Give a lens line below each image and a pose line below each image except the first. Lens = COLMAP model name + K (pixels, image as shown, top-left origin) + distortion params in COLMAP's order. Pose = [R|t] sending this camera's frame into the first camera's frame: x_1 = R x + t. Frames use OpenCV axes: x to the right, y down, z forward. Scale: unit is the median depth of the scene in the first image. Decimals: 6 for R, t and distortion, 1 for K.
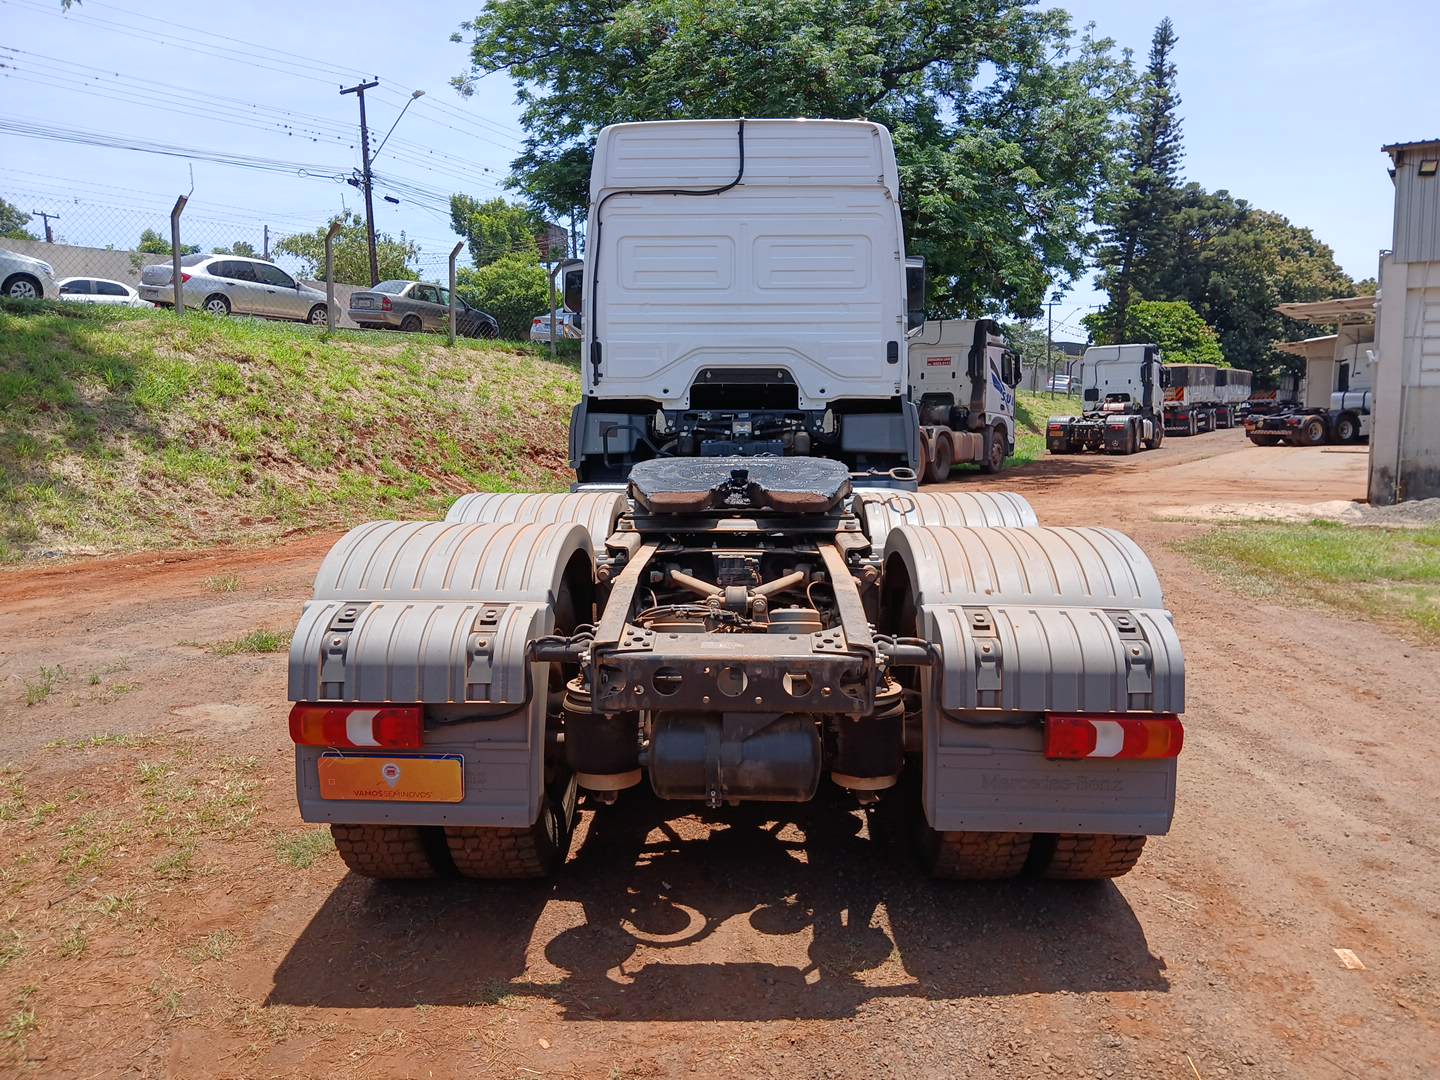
lens RADIAL K [[1116.0, 0, 725.5], [0, 1116.0, 545.4], [0, 0, 1]] dist [0.042504, -0.092778]
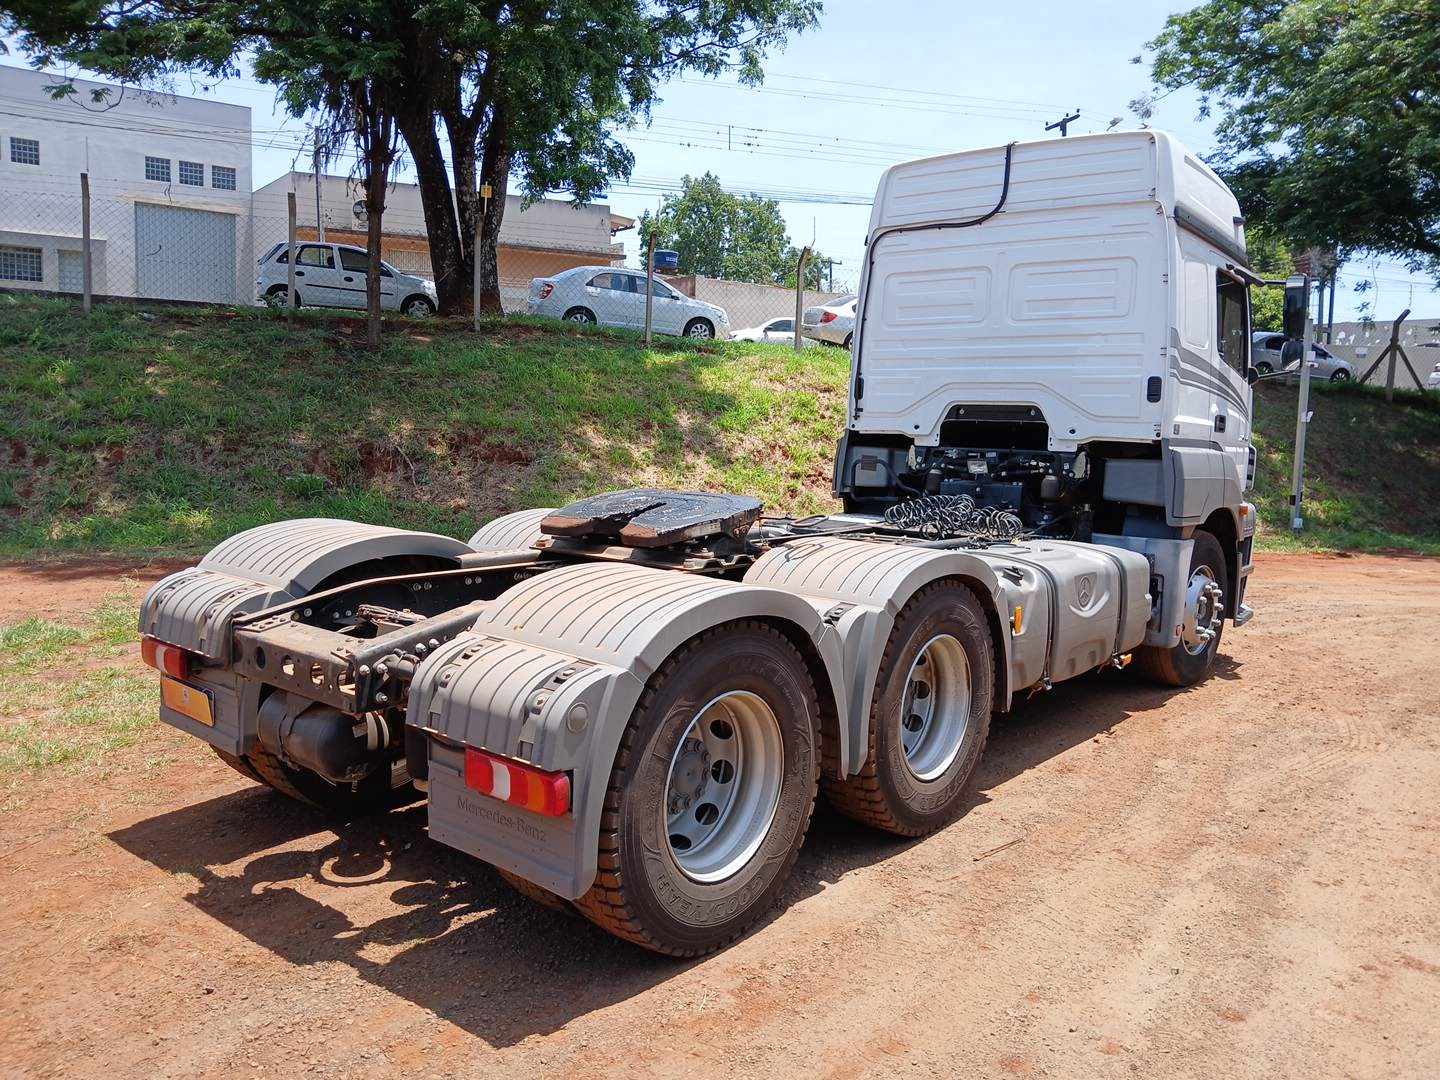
lens RADIAL K [[1116.0, 0, 712.2], [0, 1116.0, 538.9], [0, 0, 1]] dist [0.042504, -0.092778]
pose [[0.782153, 0.088970, -0.616702, 0.421844], [-0.106793, 0.994249, 0.007994, -0.028652], [0.613866, 0.059607, 0.787156, 0.118593]]
